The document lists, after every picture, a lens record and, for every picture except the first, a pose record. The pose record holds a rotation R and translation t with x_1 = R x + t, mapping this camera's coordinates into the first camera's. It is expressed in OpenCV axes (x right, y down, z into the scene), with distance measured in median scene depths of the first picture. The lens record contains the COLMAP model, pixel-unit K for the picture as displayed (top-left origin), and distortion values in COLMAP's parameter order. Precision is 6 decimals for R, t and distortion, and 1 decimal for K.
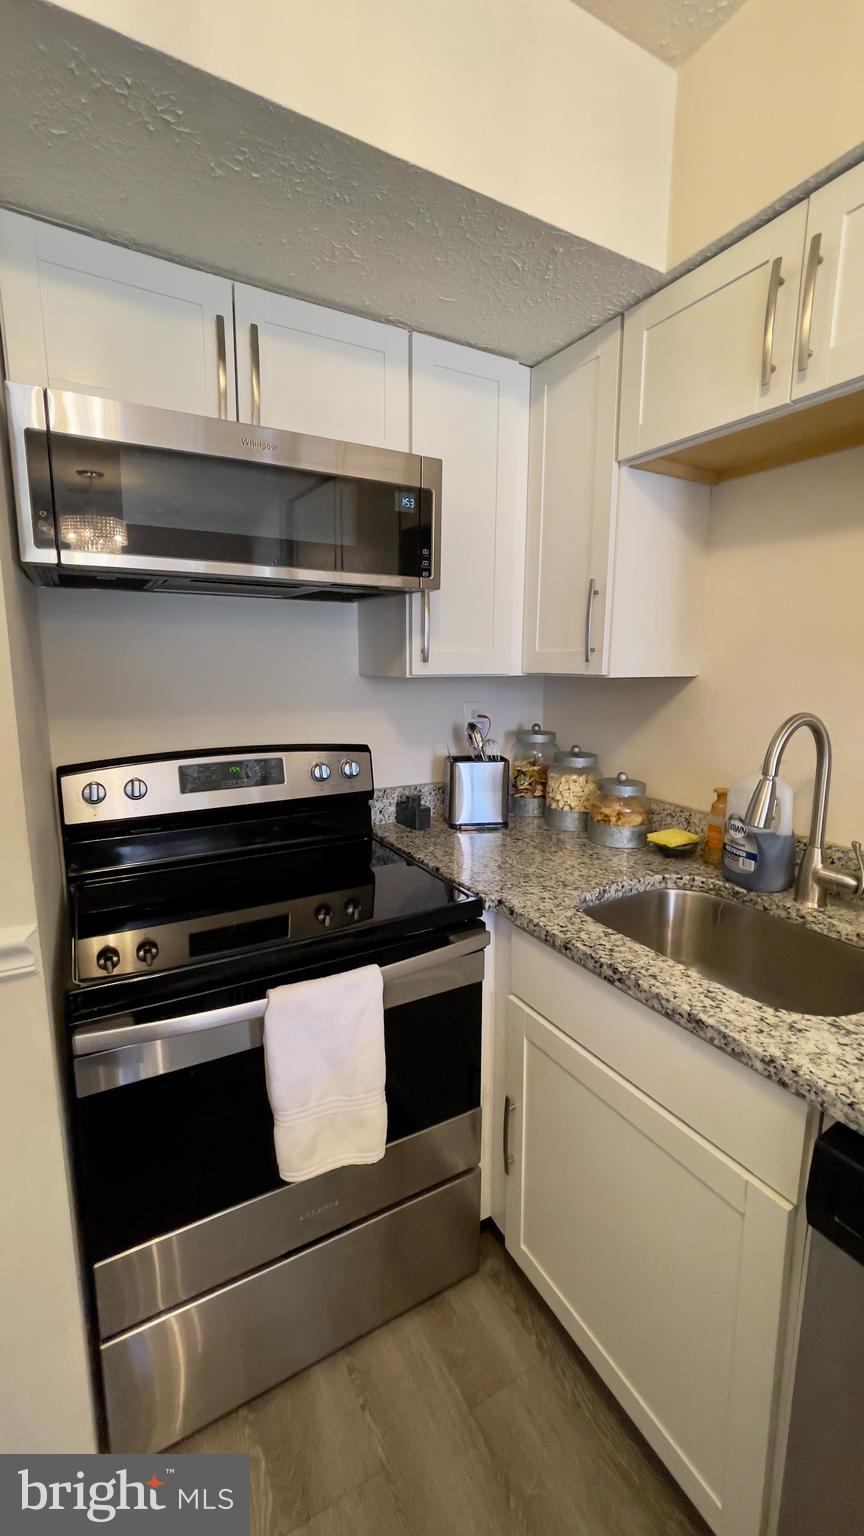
lens RADIAL K [[609.3, 0, 431.8], [0, 609.3, 758.3], [0, 0, 1]] dist [-0.024057, 0.009593]
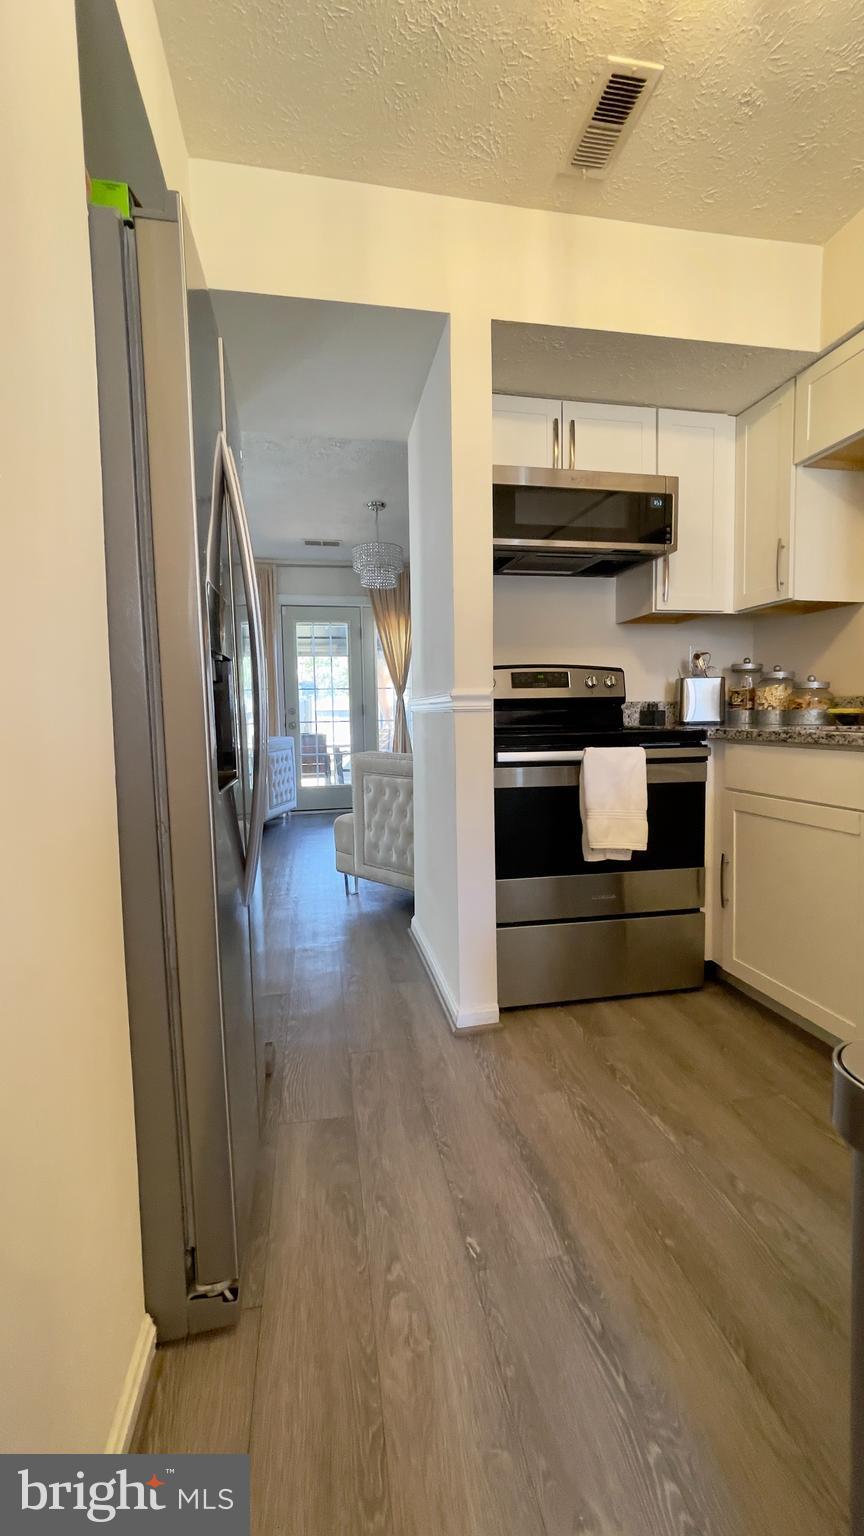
lens RADIAL K [[639.1, 0, 421.1], [0, 639.1, 751.2], [0, 0, 1]] dist [-0.013069, 0.000037]
pose [[0.945395, 0.006097, -0.325869, -0.074689], [-0.040795, 0.994176, -0.099752, 0.456788], [0.323363, 0.107599, 0.940138, -0.790310]]
